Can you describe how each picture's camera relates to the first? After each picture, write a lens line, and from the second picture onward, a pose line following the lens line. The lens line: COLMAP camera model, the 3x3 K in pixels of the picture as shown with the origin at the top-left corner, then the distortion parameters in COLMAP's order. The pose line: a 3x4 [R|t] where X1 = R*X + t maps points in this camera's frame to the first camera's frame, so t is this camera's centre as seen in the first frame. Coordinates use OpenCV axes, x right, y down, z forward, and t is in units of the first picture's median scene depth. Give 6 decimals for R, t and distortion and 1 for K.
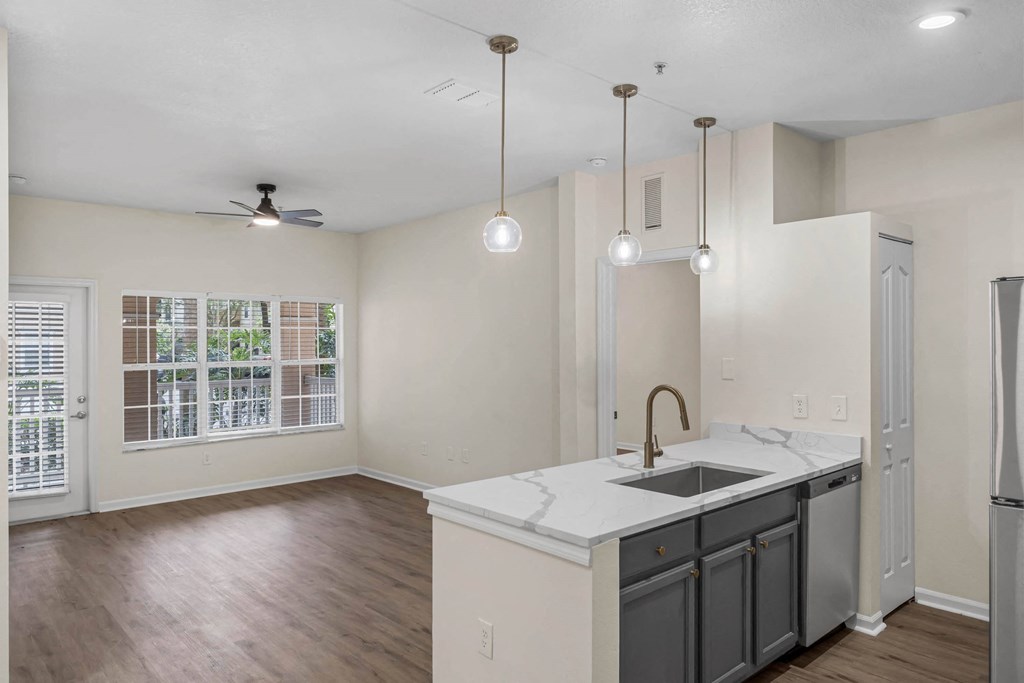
lens RADIAL K [[662.8, 0, 513.1], [0, 662.8, 345.7], [0, 0, 1]] dist [0.002409, -0.000856]
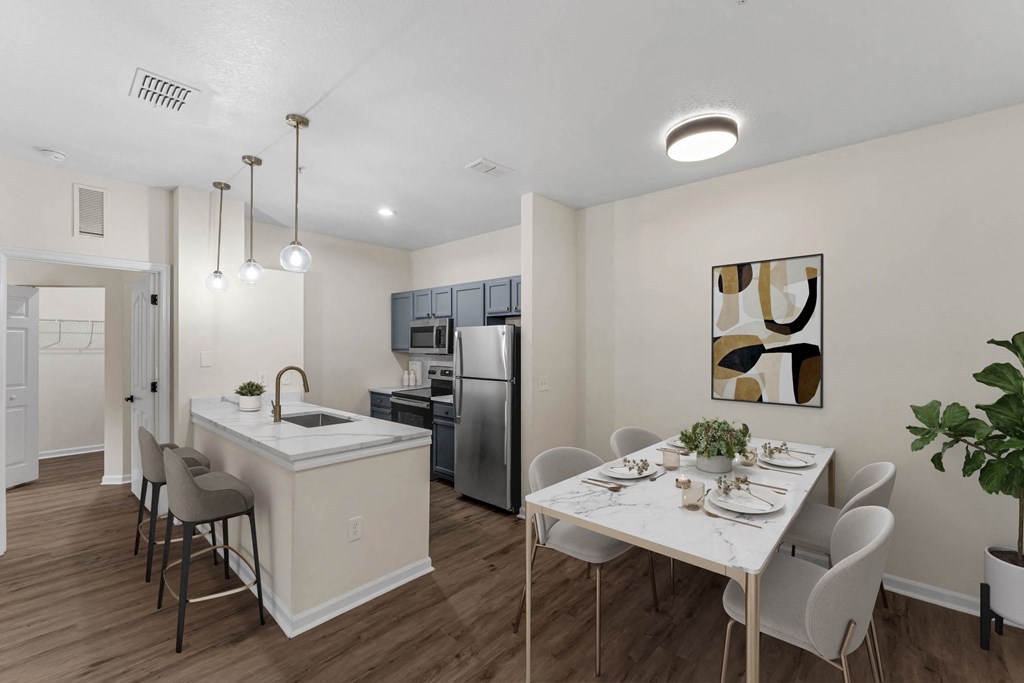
lens RADIAL K [[432.5, 0, 511.7], [0, 432.5, 341.1], [0, 0, 1]] dist [-0.000740, -0.000060]
pose [[-0.072862, 0.014233, 0.997240, -0.765099], [0.003746, 0.999895, -0.013997, 0.015001], [-0.997335, 0.002716, -0.072908, 0.505898]]
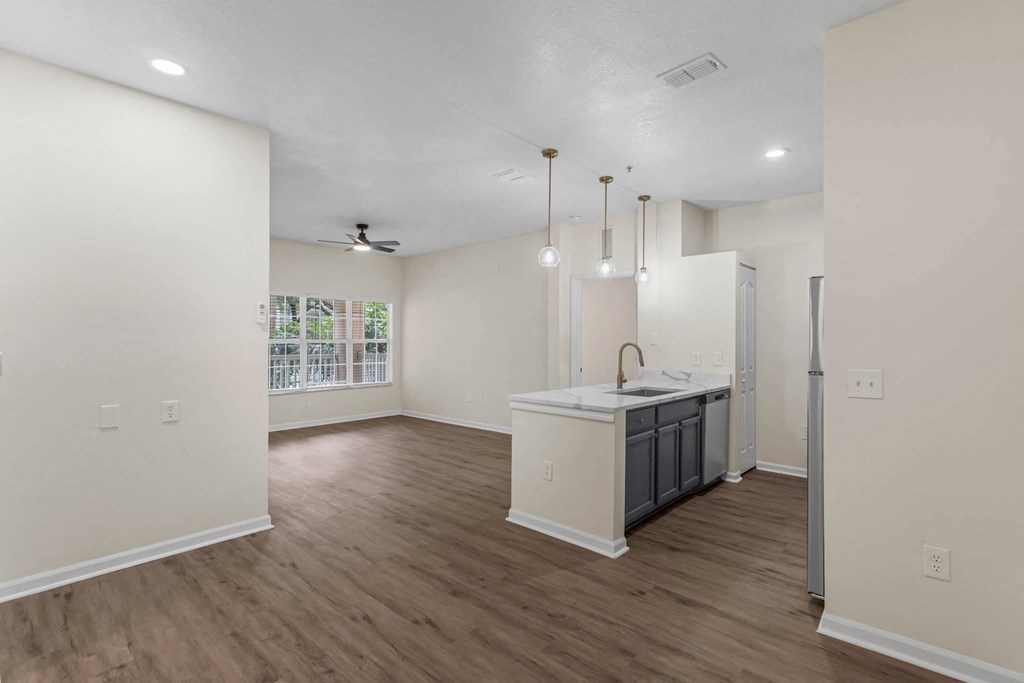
lens RADIAL K [[458.6, 0, 514.2], [0, 458.6, 335.7], [0, 0, 1]] dist [-0.000503, -0.000064]
pose [[0.995875, 0.012159, 0.089921, -0.182711], [-0.011092, 0.999862, -0.012360, 0.054709], [-0.090059, 0.011312, 0.995872, -0.204498]]
